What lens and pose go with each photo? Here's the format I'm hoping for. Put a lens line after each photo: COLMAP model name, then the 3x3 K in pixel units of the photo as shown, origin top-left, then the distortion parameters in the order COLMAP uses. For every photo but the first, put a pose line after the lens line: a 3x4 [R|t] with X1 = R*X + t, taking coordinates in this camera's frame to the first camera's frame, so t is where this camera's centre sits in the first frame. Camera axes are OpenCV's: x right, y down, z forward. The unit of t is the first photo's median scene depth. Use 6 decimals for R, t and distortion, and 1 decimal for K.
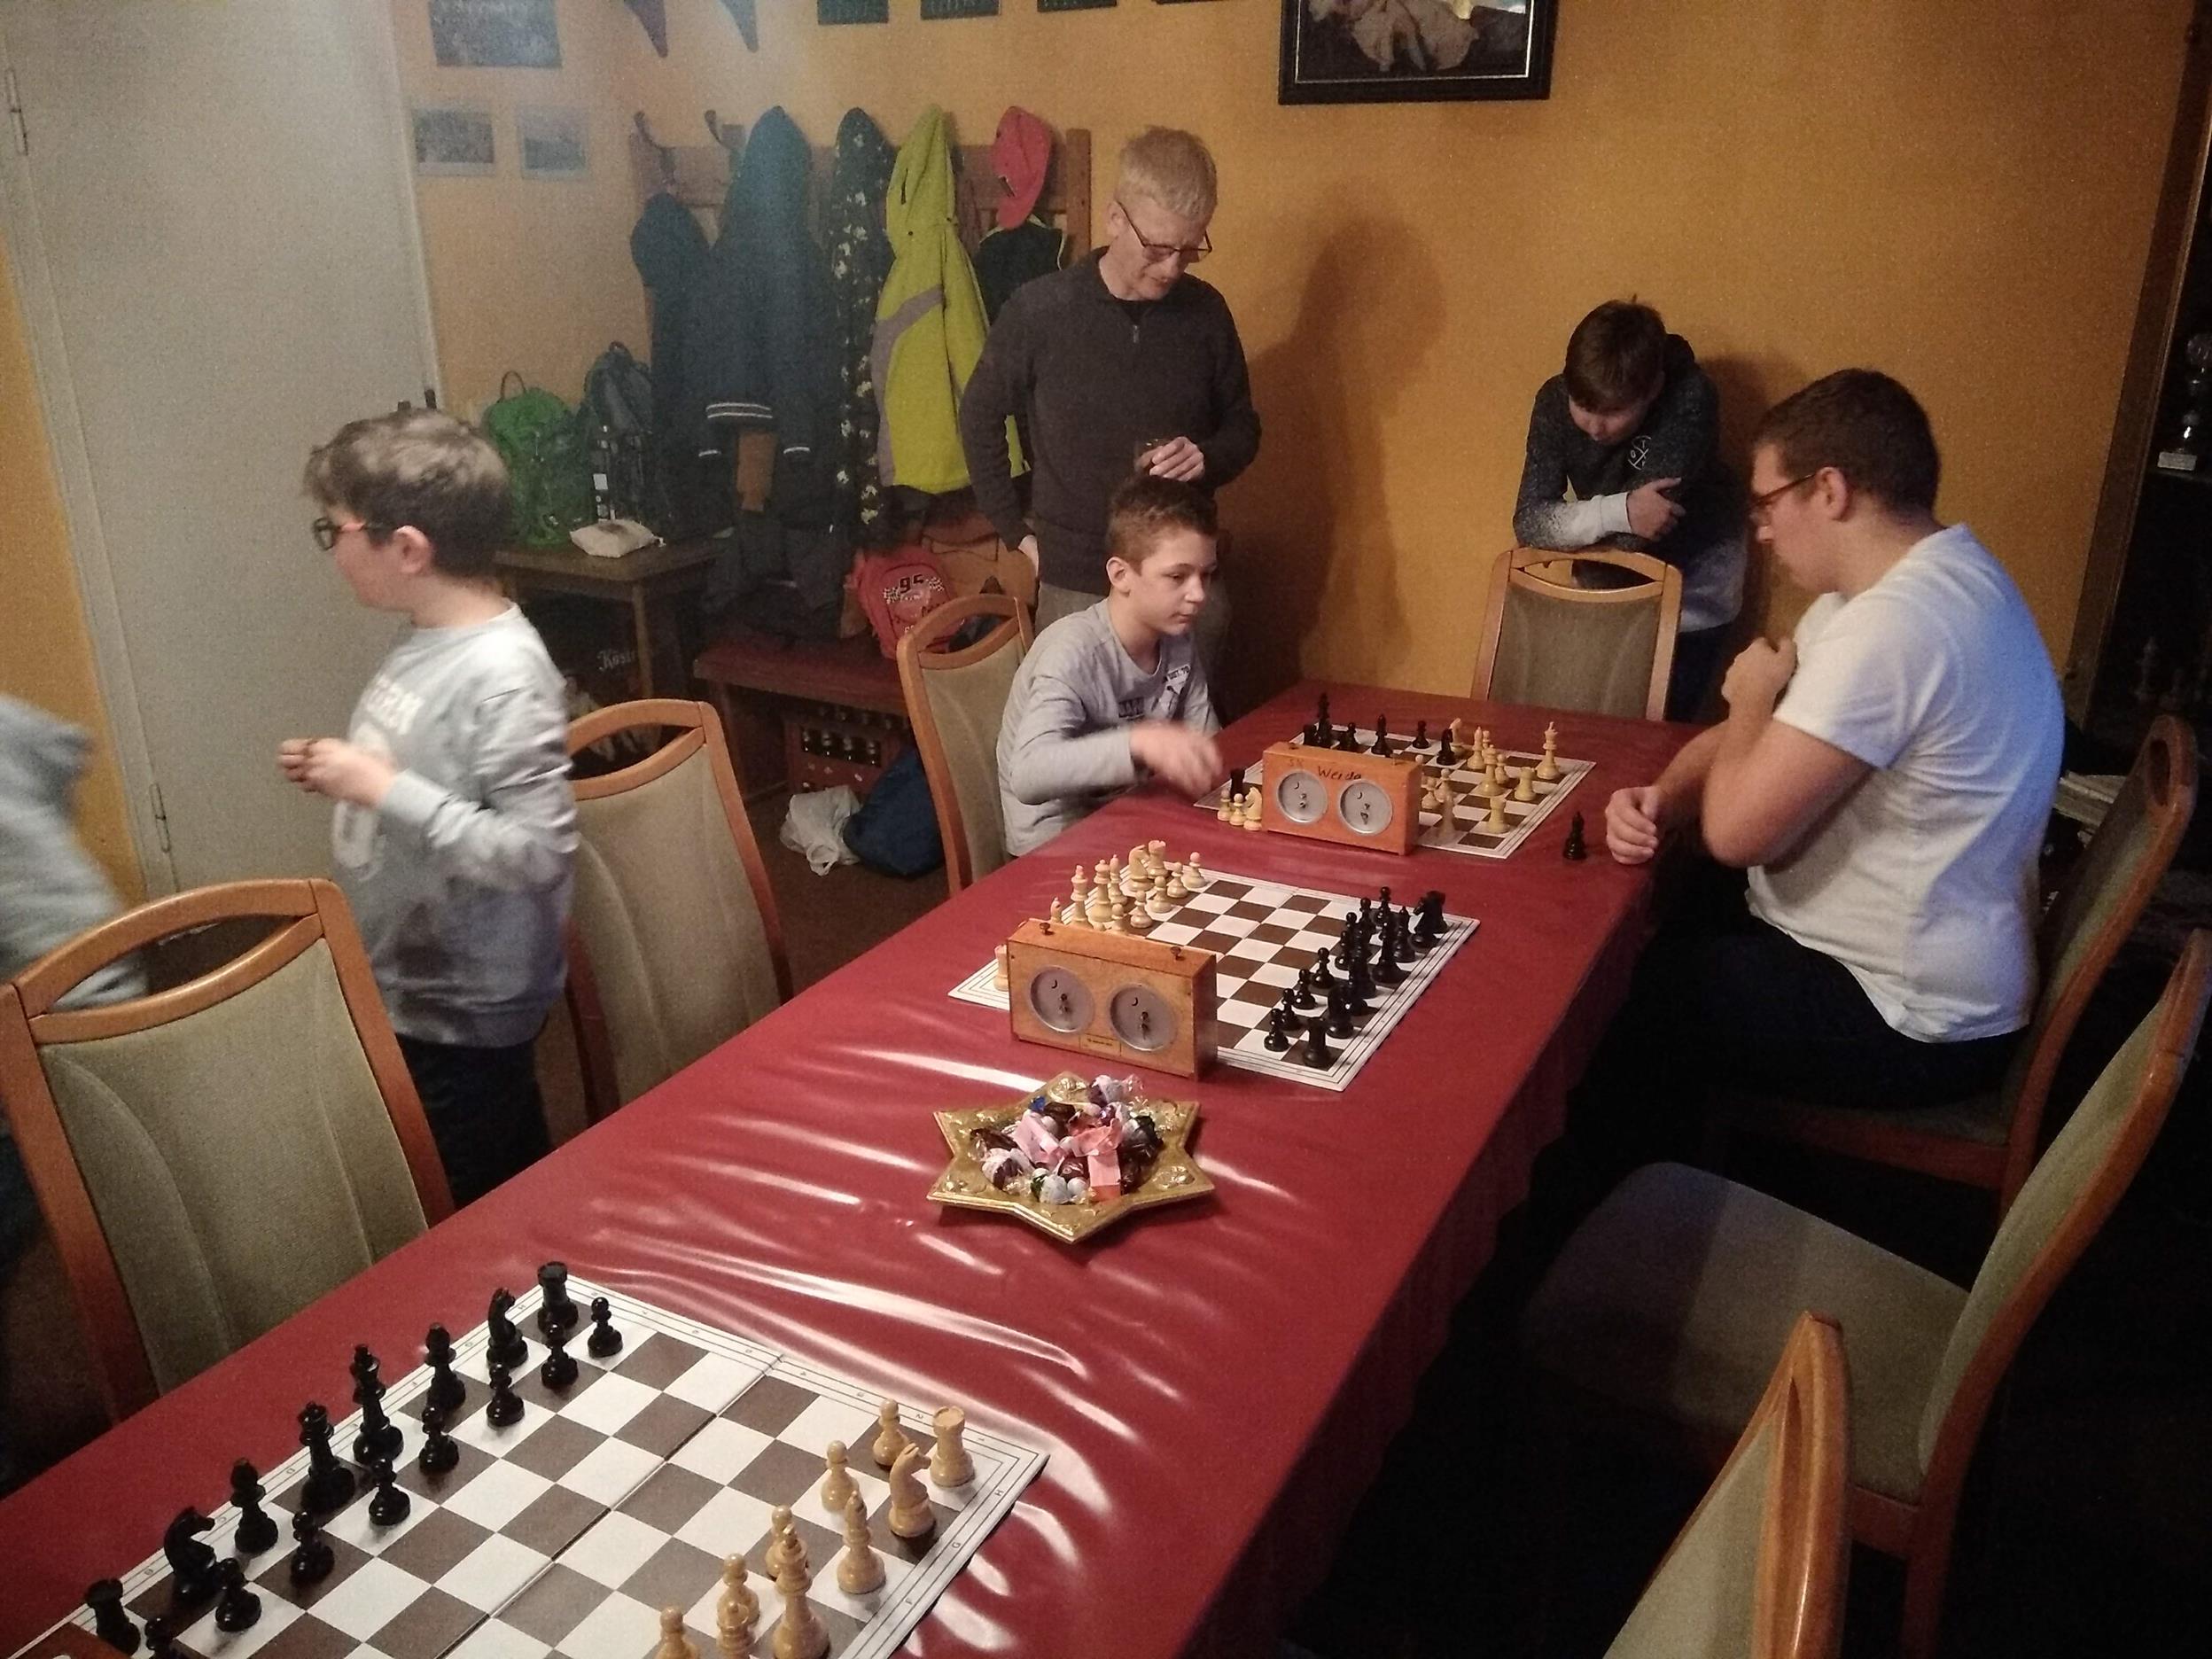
lens RADIAL K [[1712.0, 0, 1082.6], [0, 1712.0, 807.9], [0, 0, 1]] dist [0.114279, -0.164238]
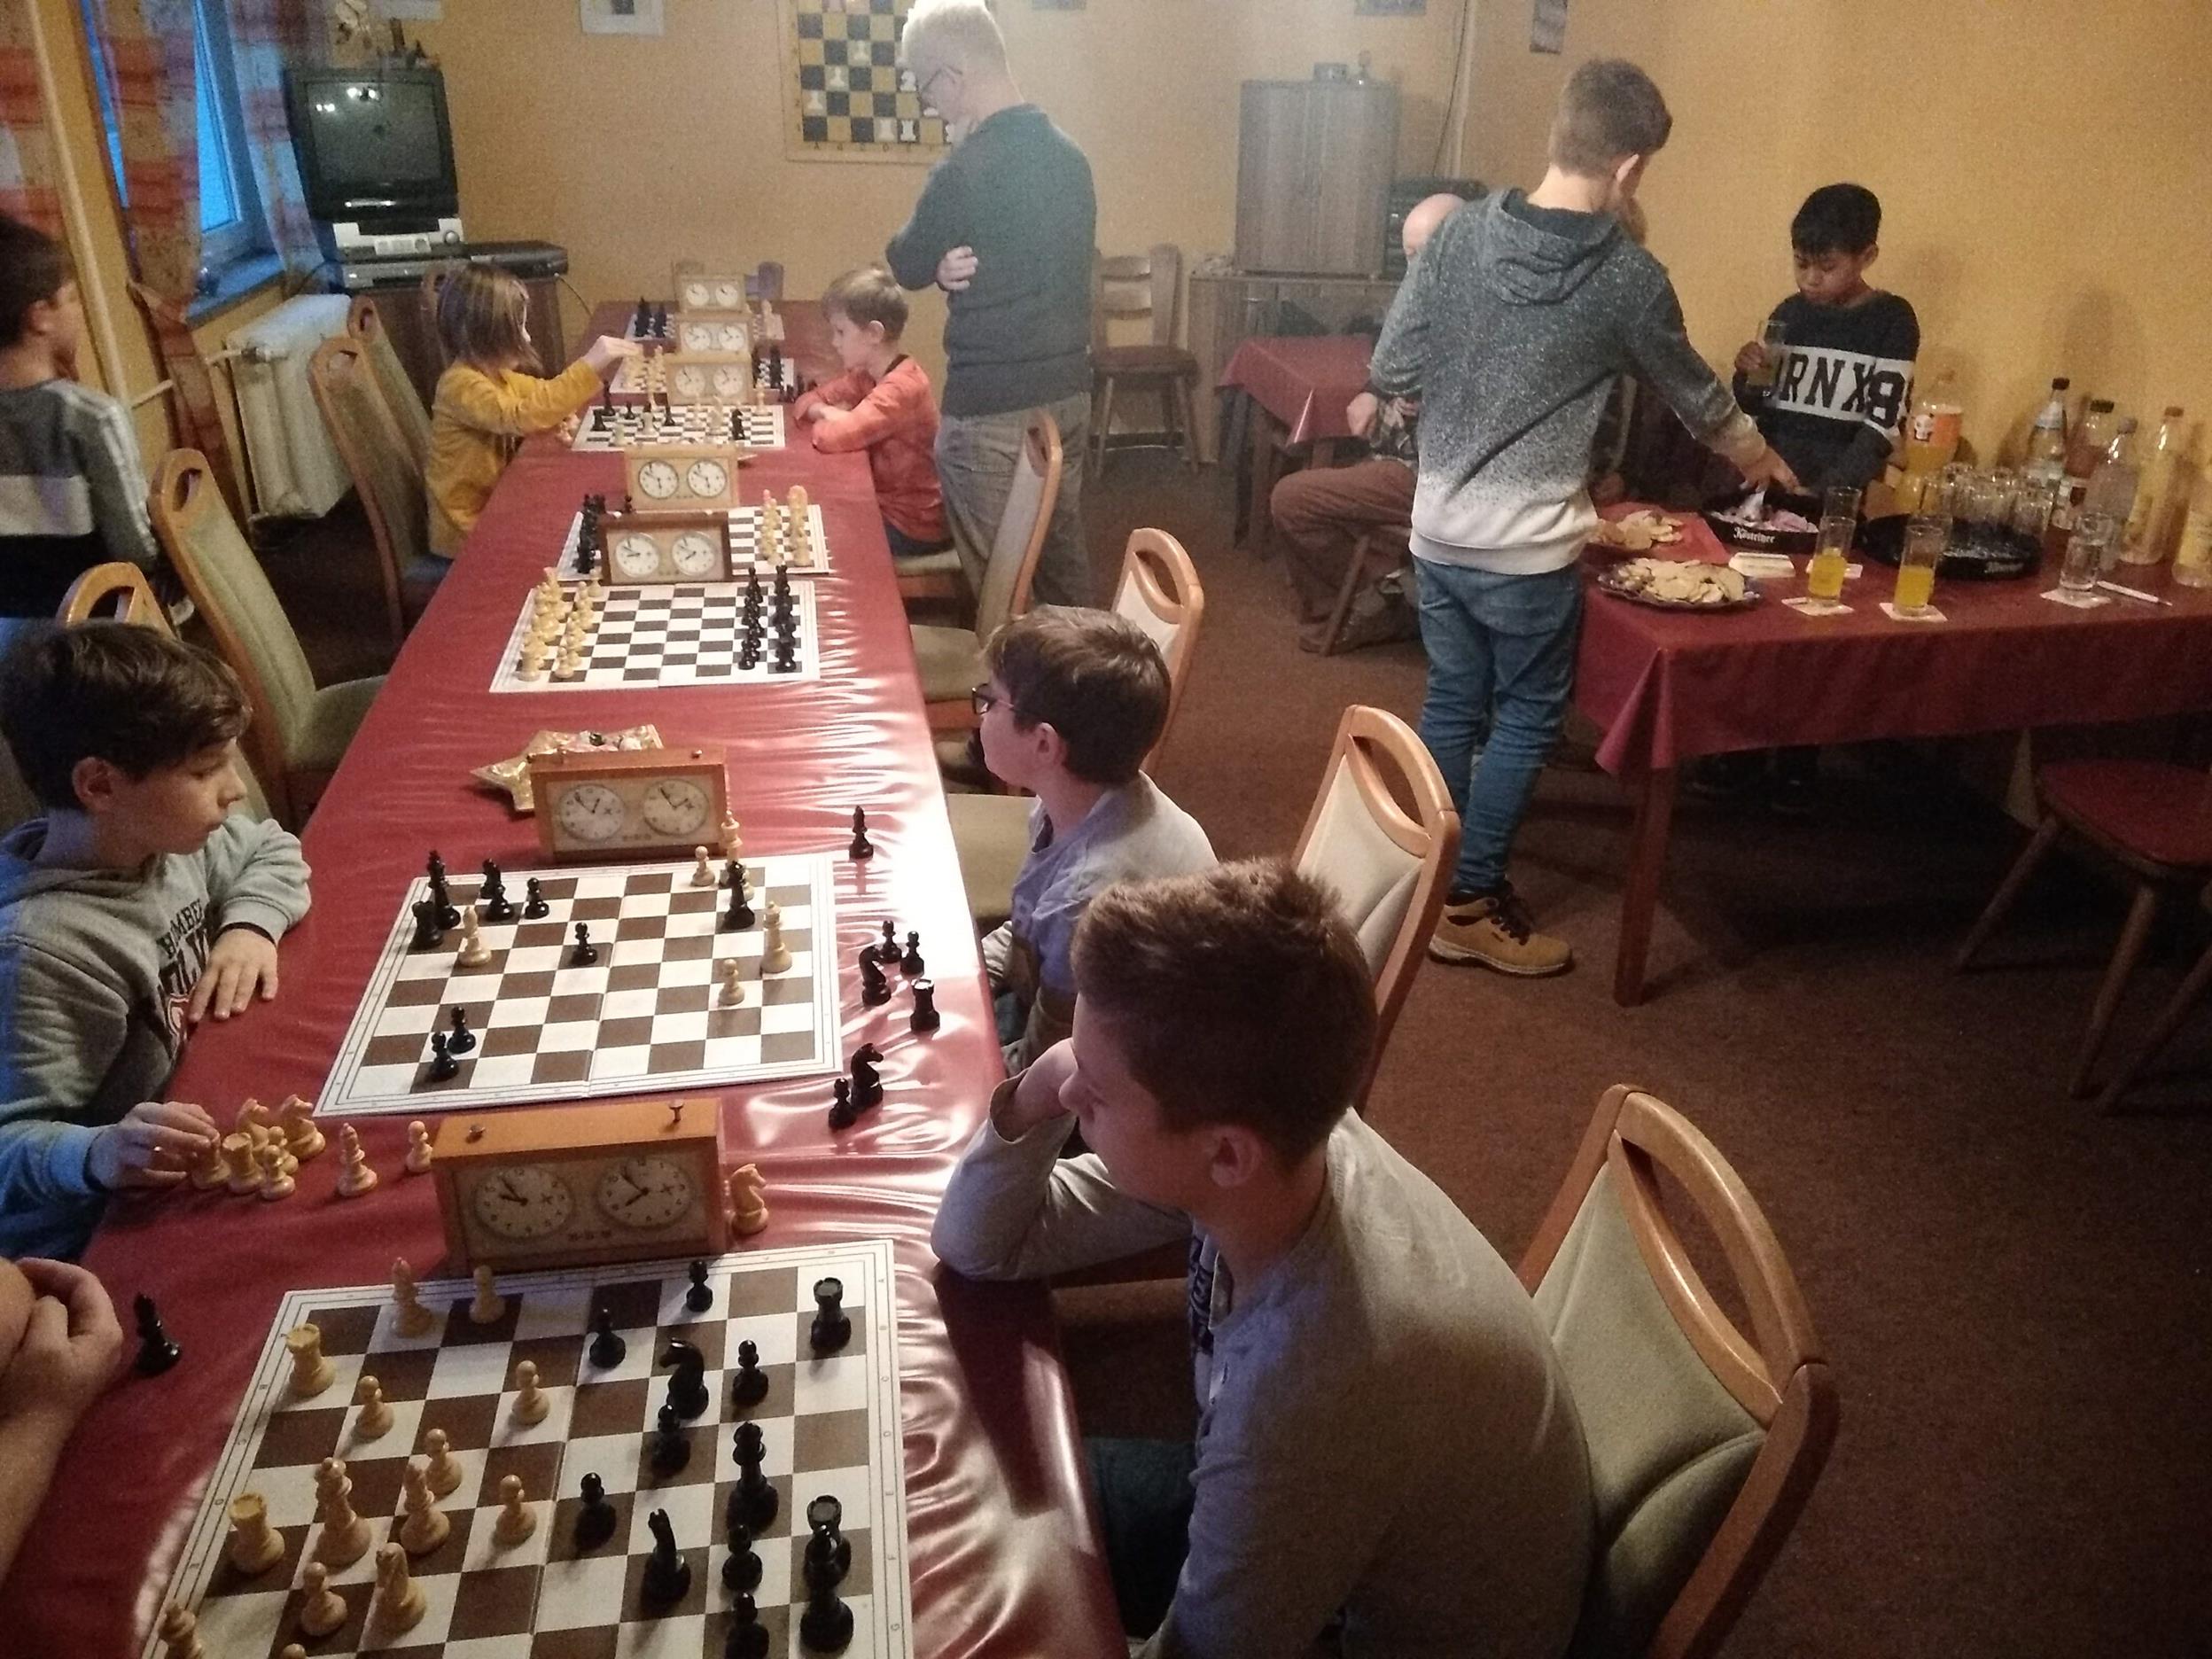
lens RADIAL K [[1637.1, 0, 1102.2], [0, 1637.1, 817.0], [0, 0, 1]] dist [0.098509, -0.175432]
pose [[-0.779595, 0.278032, -0.561186, 0.474231], [-0.208048, 0.730201, 0.650786, -0.807293], [0.590718, 0.624104, -0.511417, 2.121432]]
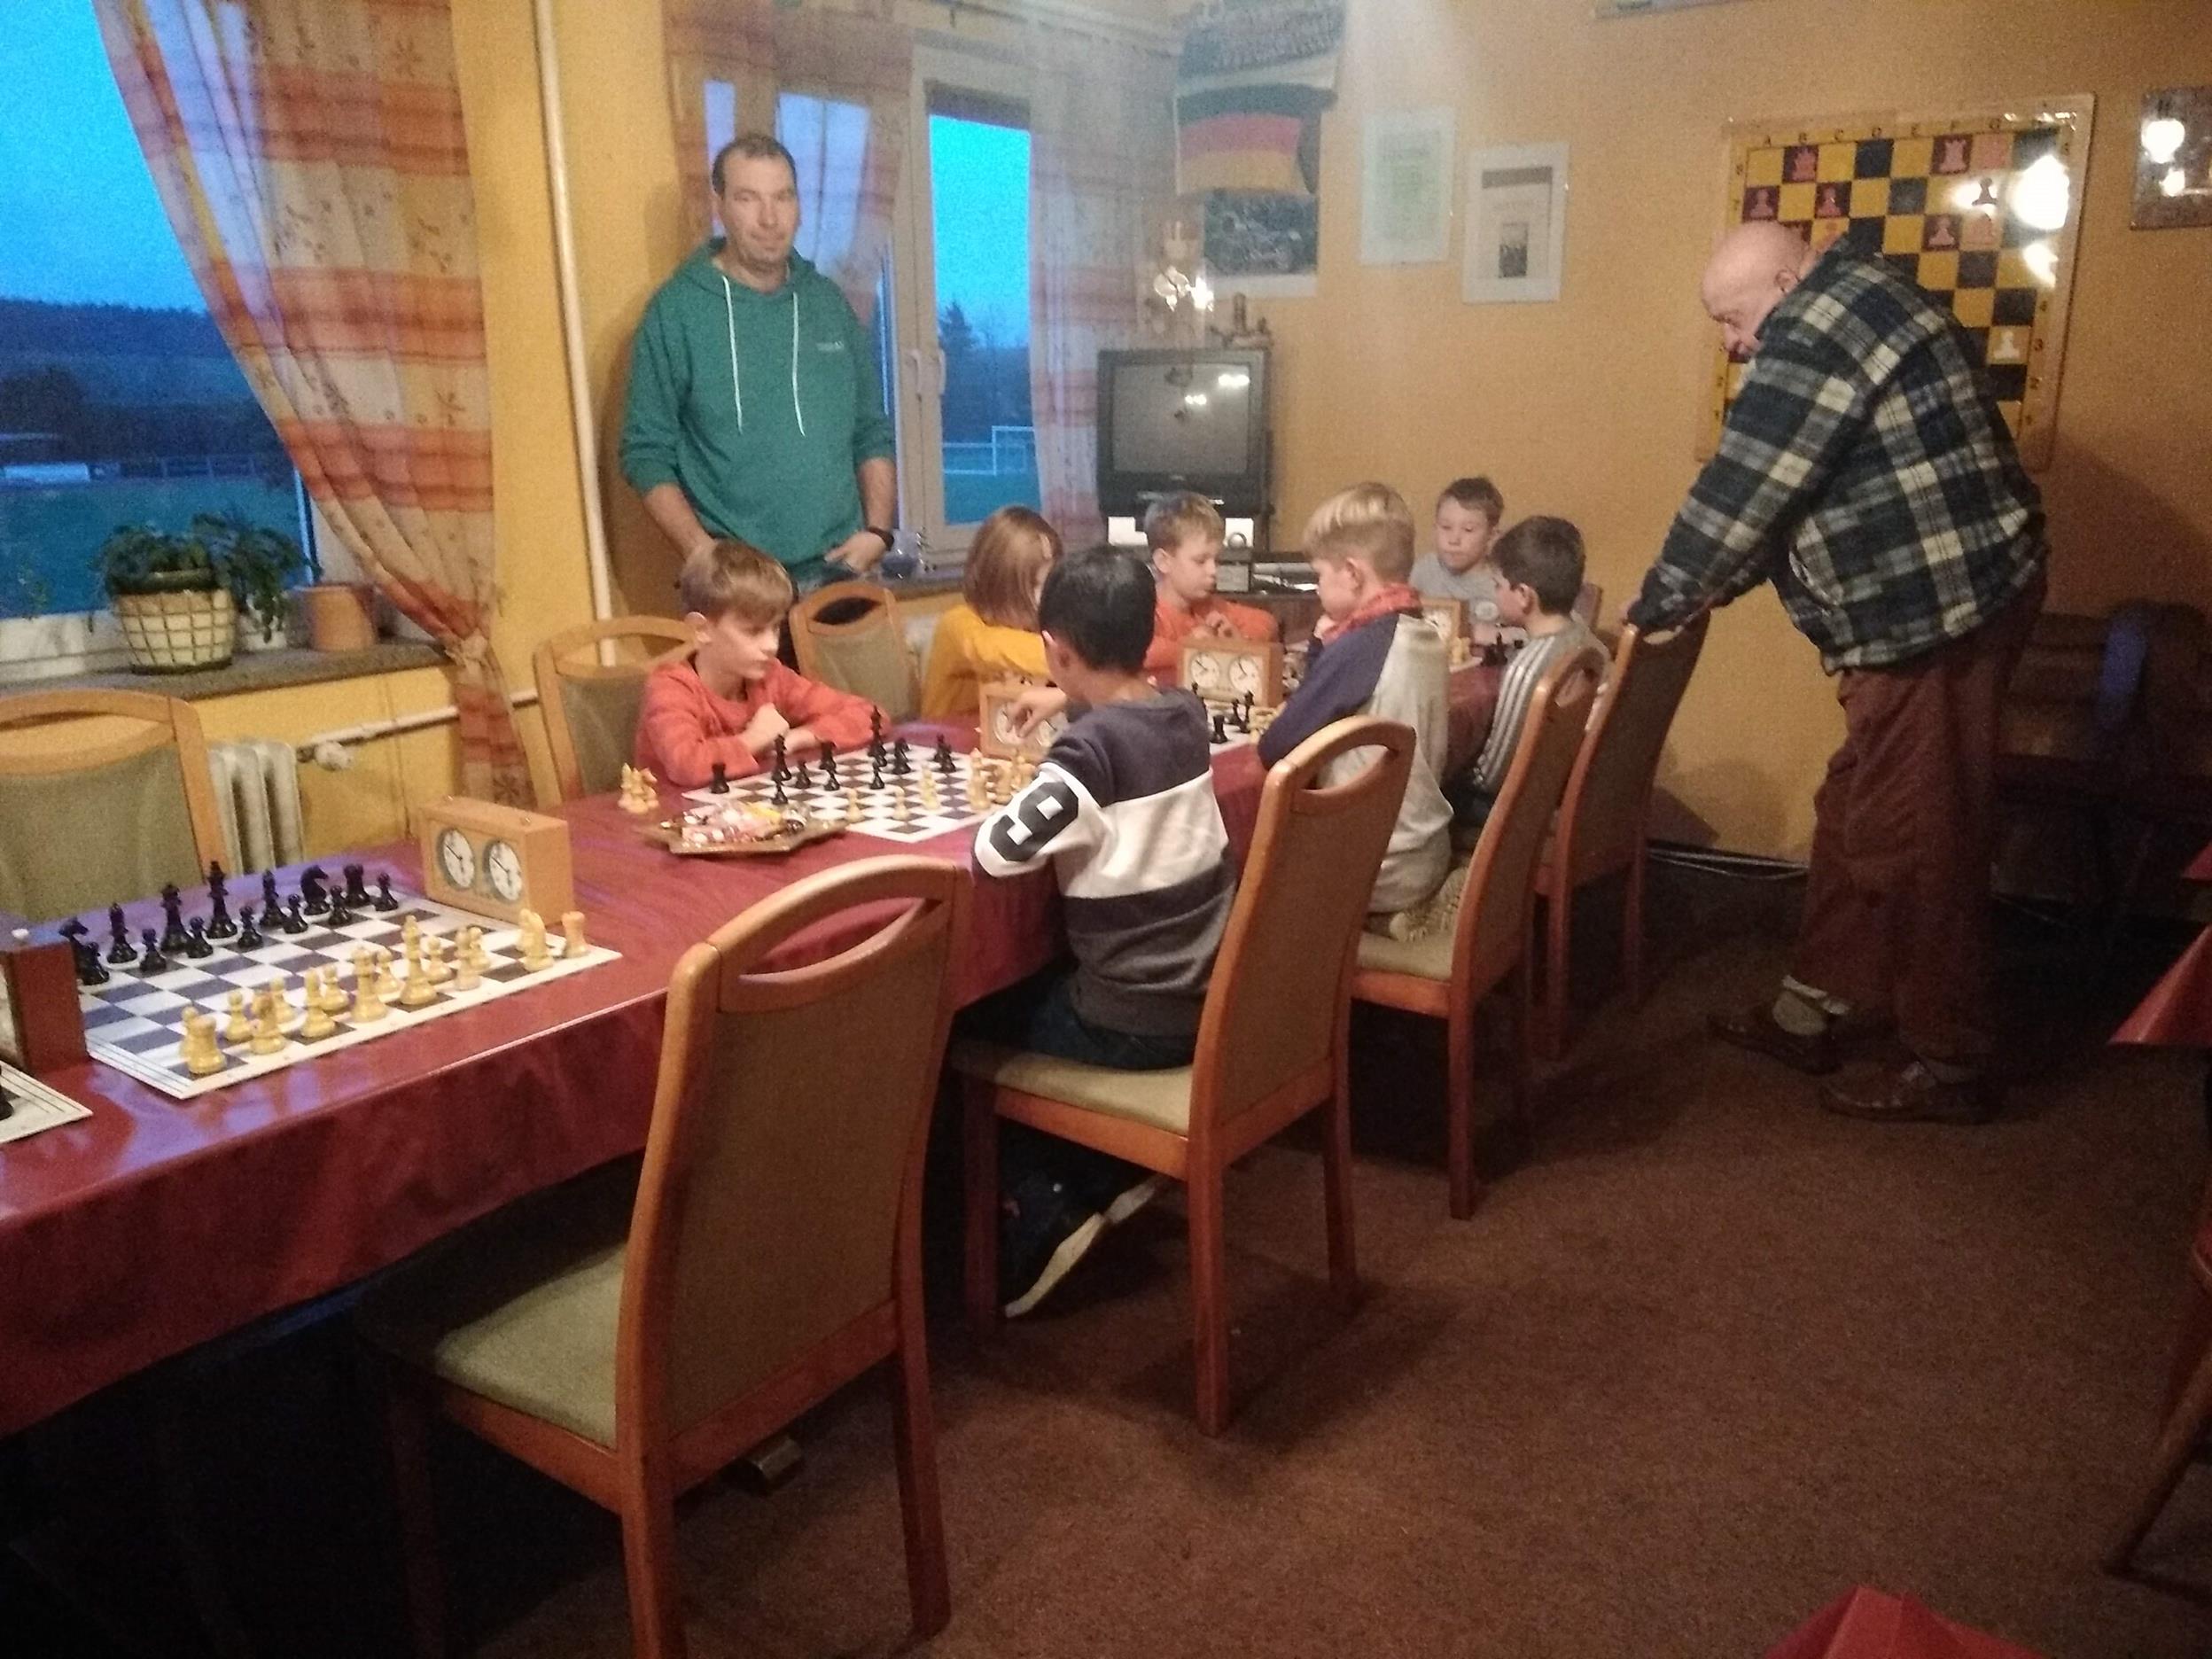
lens RADIAL K [[1660.7, 0, 1106.0], [0, 1660.7, 829.5], [0, 0, 1]] dist [0.049009, -0.075072]
pose [[-0.989465, -0.007348, 0.144584, -1.194777], [0.075295, 0.826881, 0.557313, -0.293015], [-0.123649, 0.562329, -0.817617, 1.361839]]
